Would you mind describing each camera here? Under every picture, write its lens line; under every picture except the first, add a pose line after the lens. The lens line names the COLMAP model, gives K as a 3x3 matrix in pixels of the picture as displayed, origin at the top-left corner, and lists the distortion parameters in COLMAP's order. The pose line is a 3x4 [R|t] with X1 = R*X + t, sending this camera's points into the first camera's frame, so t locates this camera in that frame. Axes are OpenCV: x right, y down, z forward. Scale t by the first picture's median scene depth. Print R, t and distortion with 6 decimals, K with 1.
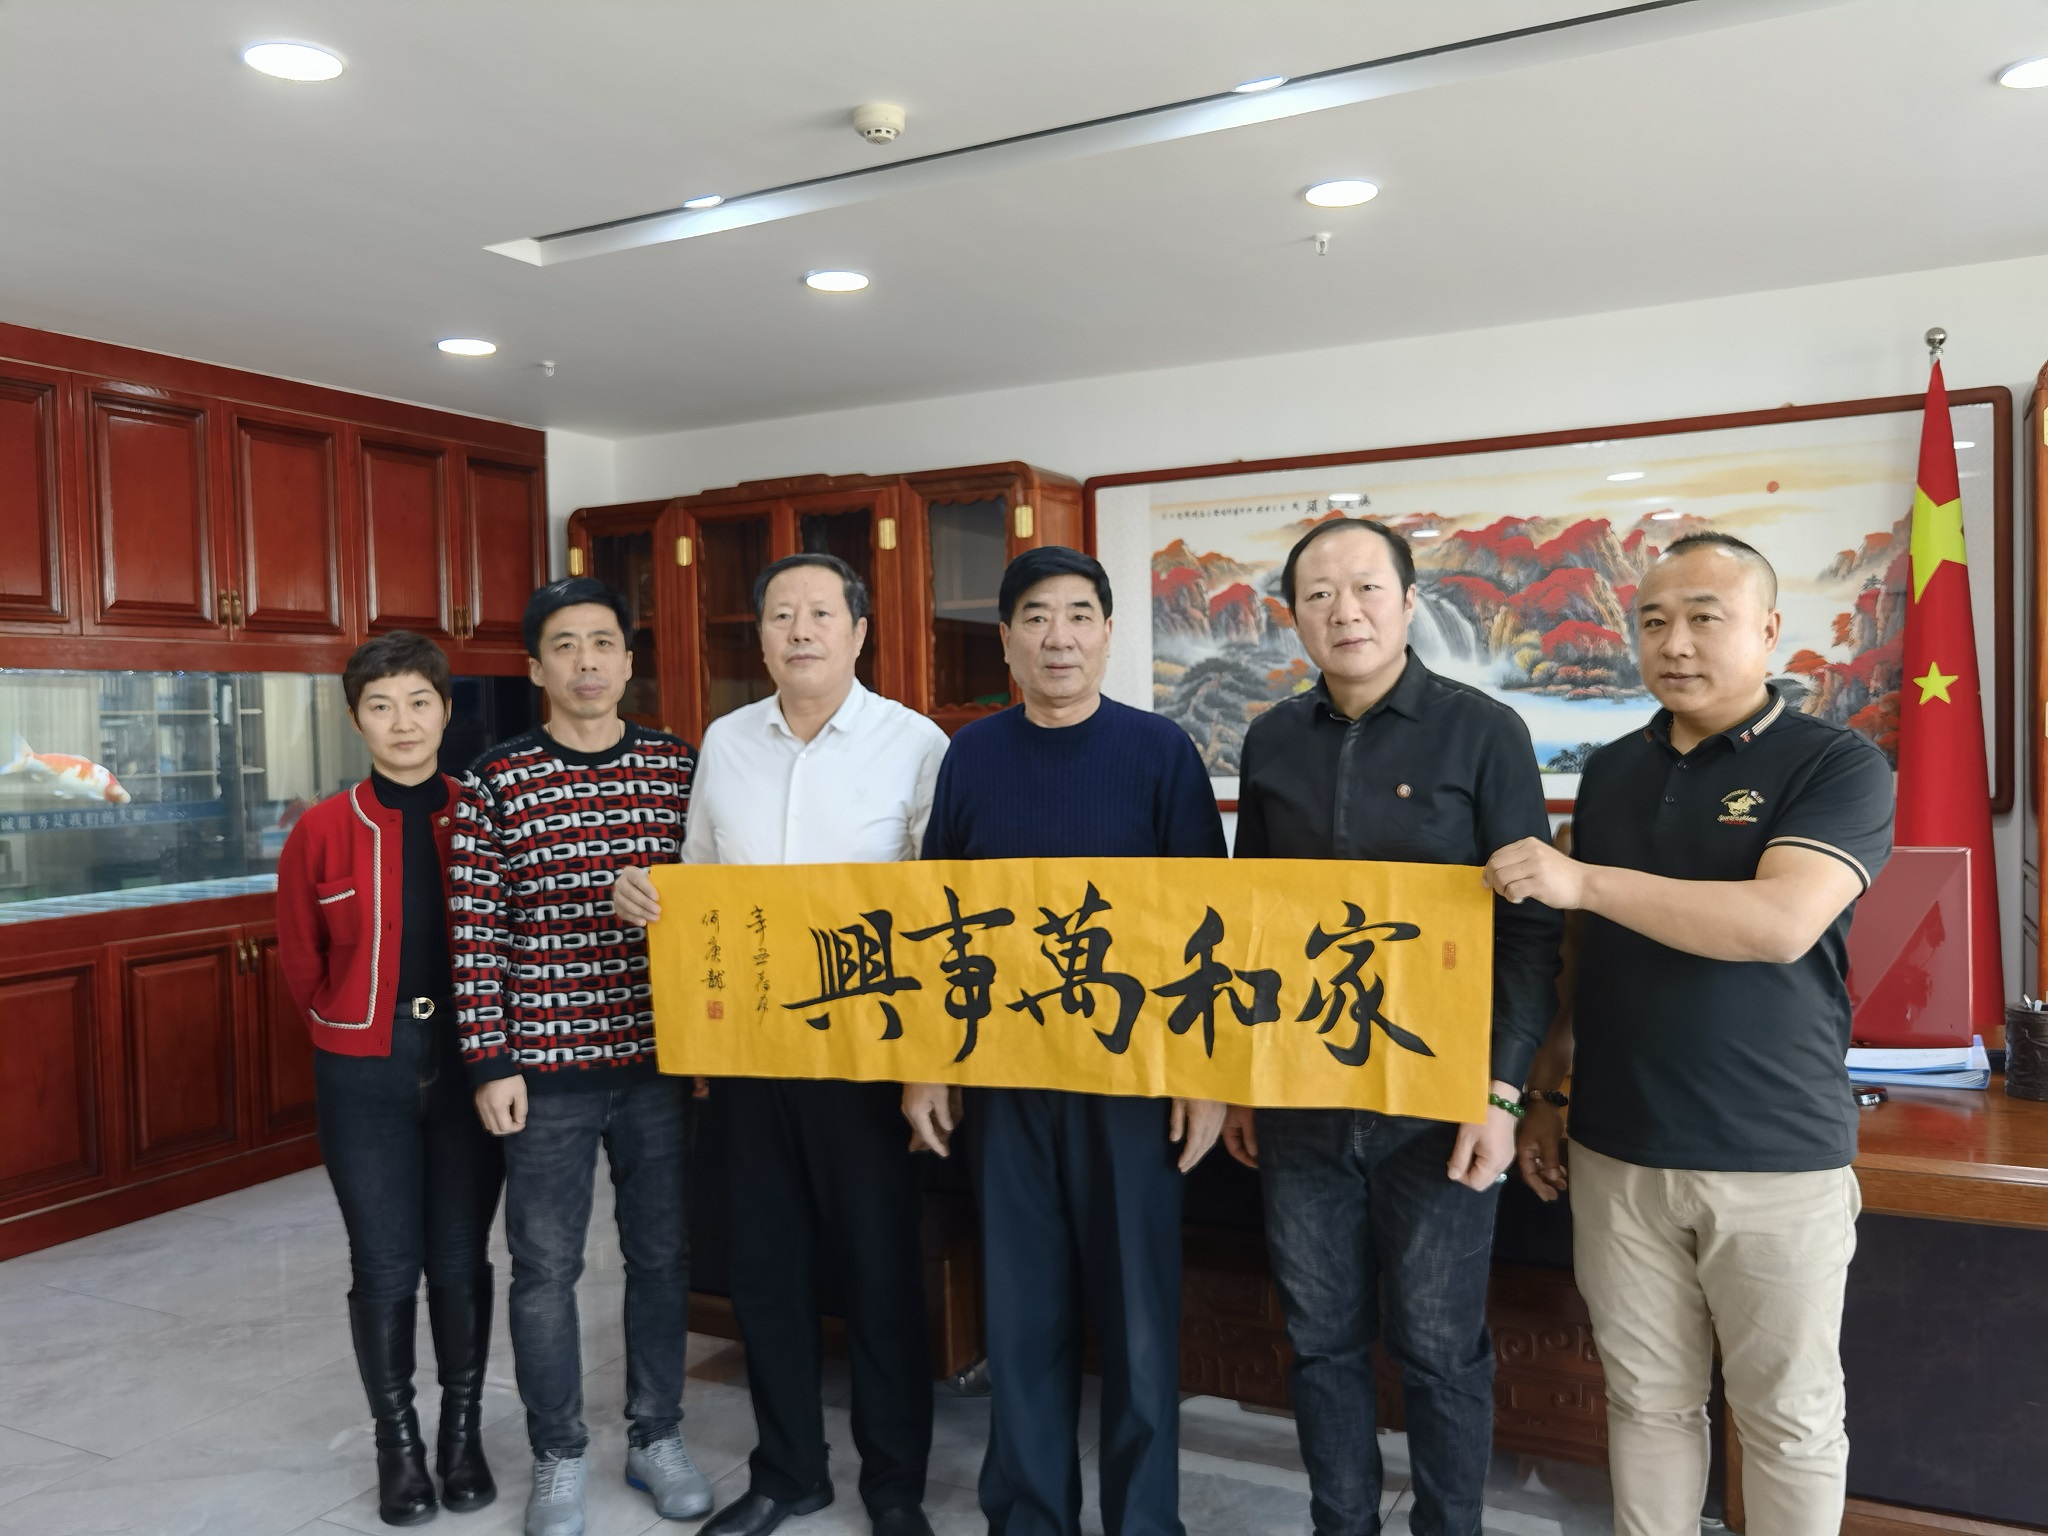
lens RADIAL K [[1638.6, 0, 1074.2], [0, 1638.6, 765.8], [0, 0, 1]] dist [0.029413, -0.007303]
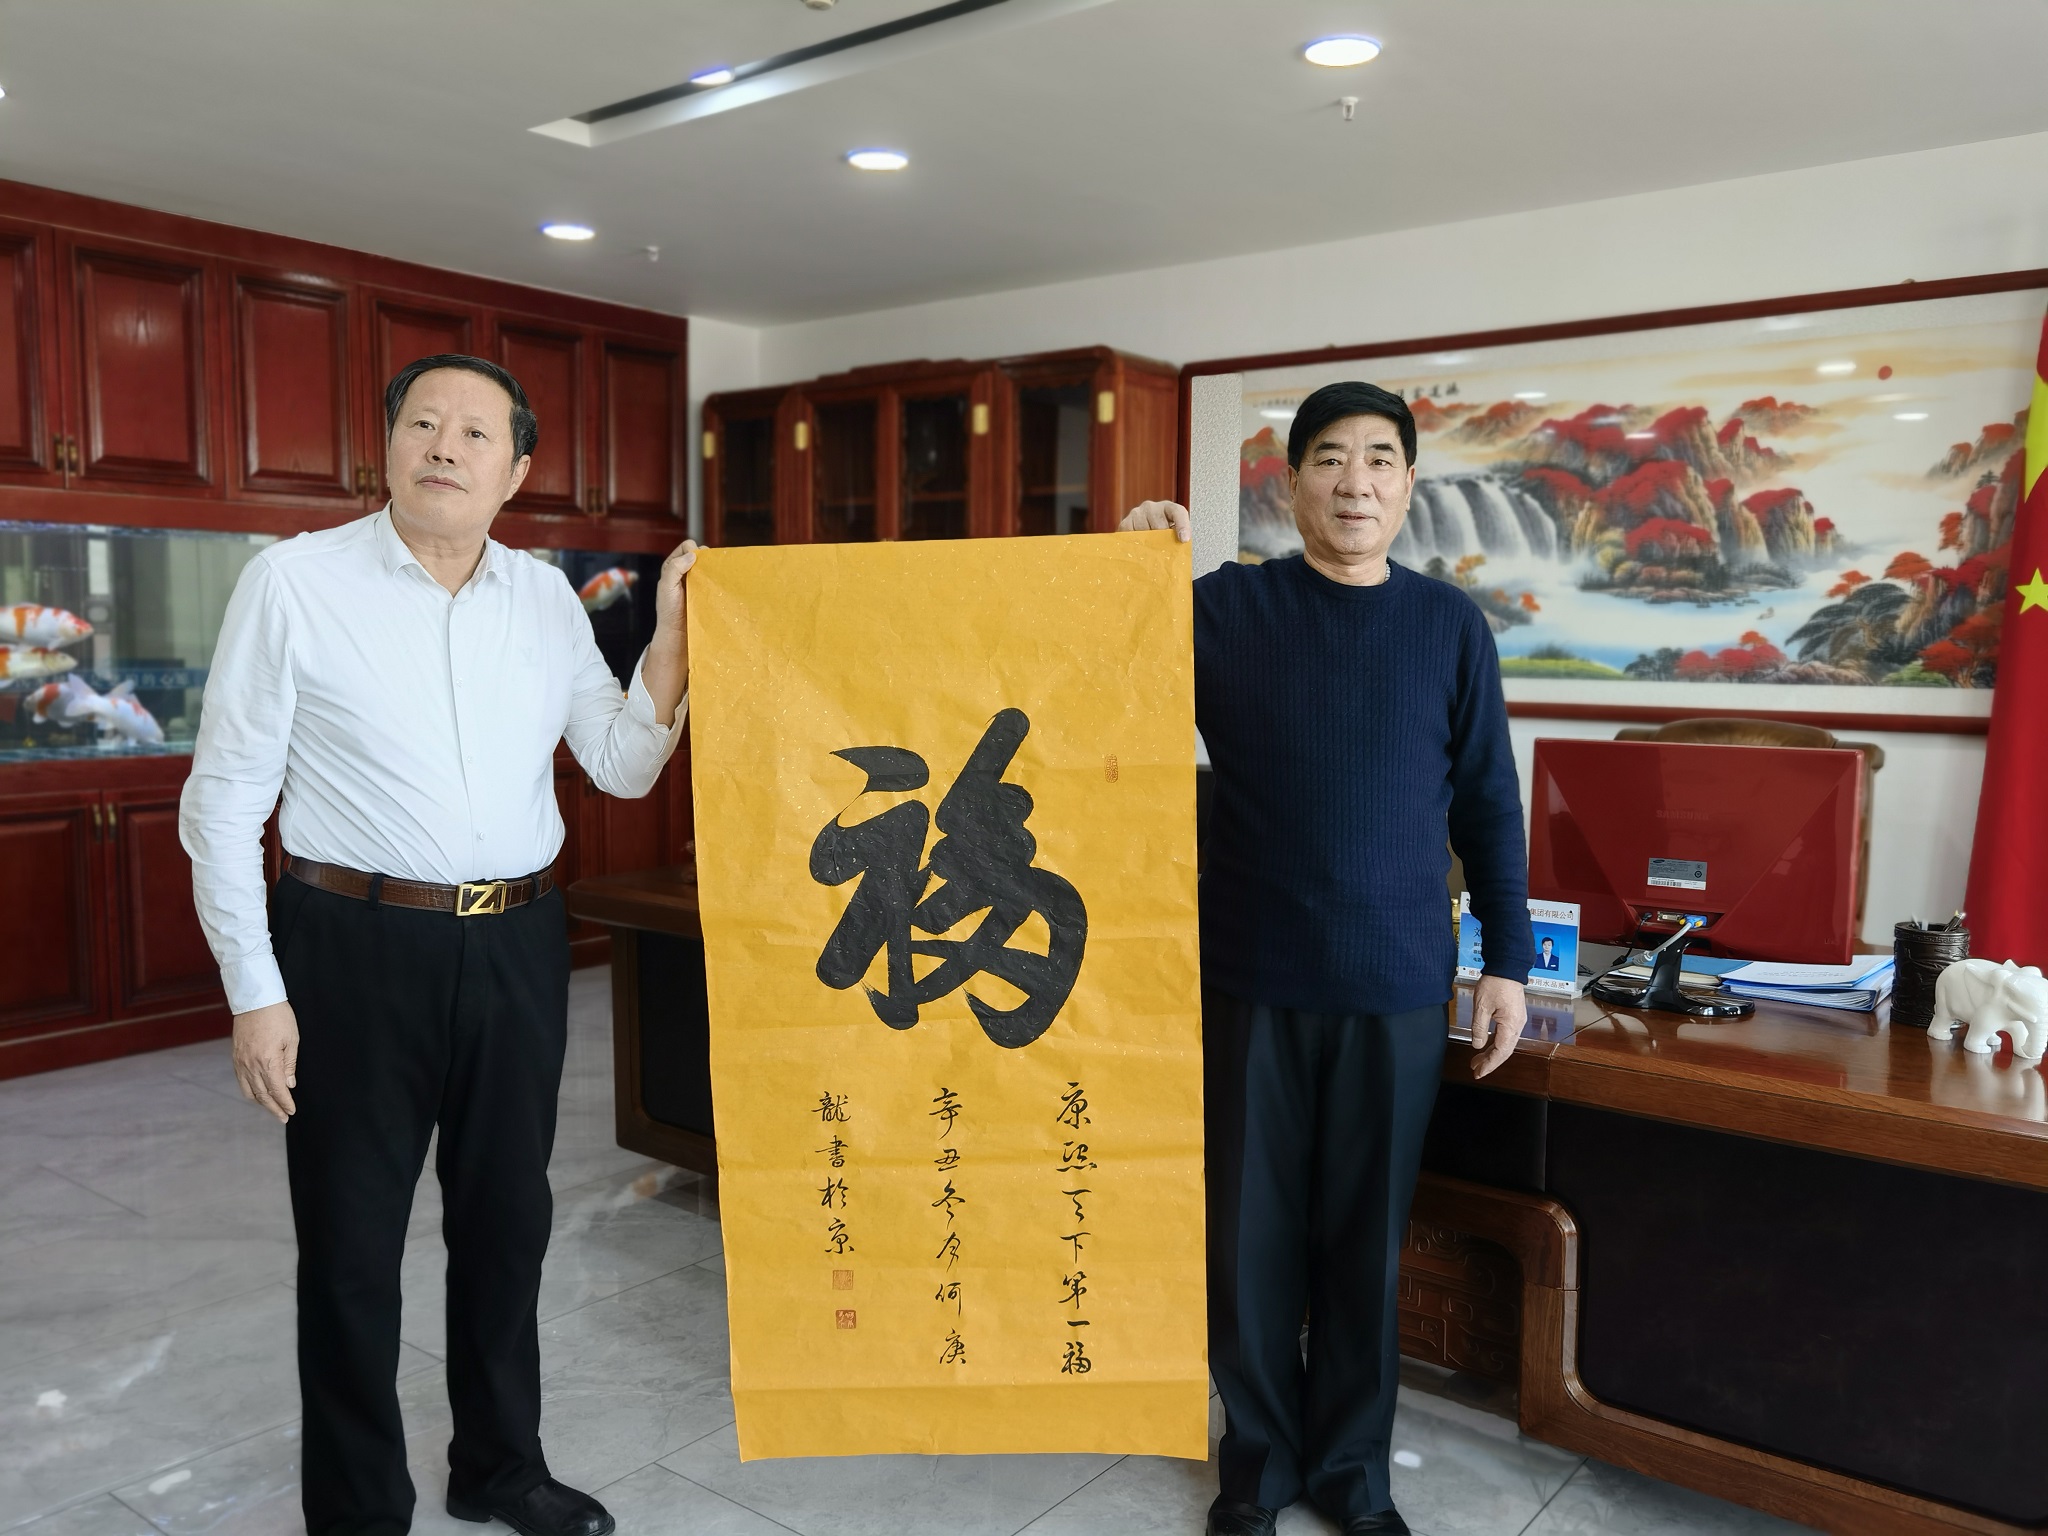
lens RADIAL K [[1638.6, 0, 1074.2], [0, 1638.6, 765.8], [0, 0, 1]] dist [0.029413, -0.007303]
pose [[0.983103, 0.048168, -0.176604, 0.146945], [-0.038510, 0.997590, 0.057714, 0.011763], [0.178958, -0.049938, 0.982589, 0.009293]]
